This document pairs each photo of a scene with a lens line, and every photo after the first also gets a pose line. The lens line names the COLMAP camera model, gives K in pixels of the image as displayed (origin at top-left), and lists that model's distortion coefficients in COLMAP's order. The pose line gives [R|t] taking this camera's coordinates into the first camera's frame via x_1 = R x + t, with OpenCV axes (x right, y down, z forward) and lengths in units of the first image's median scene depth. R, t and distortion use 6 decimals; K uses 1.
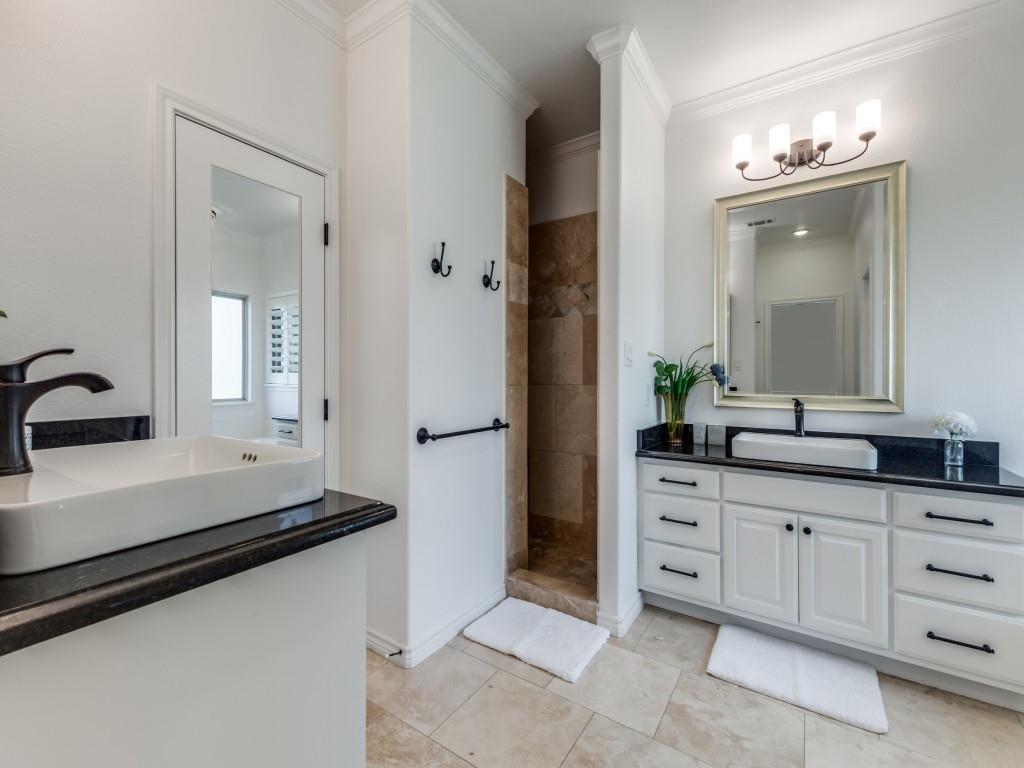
lens RADIAL K [[443.5, 0, 511.1], [0, 443.5, 377.5], [0, 0, 1]] dist [0.004988, -0.000419]
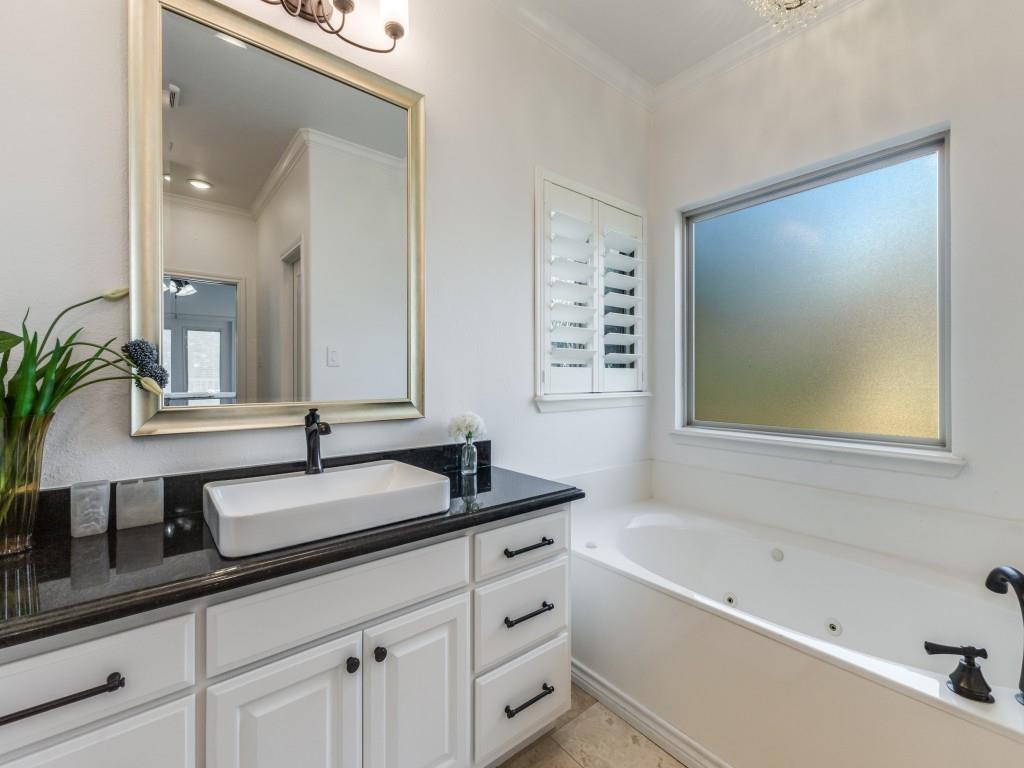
lens RADIAL K [[443.5, 0, 511.4], [0, 443.5, 376.6], [0, 0, 1]] dist [0.004988, -0.000419]
pose [[0.291933, -0.002734, 0.956435, 0.167278], [0.001801, 0.999996, 0.002309, 0.005660], [-0.956437, 0.001049, 0.291936, 0.583432]]
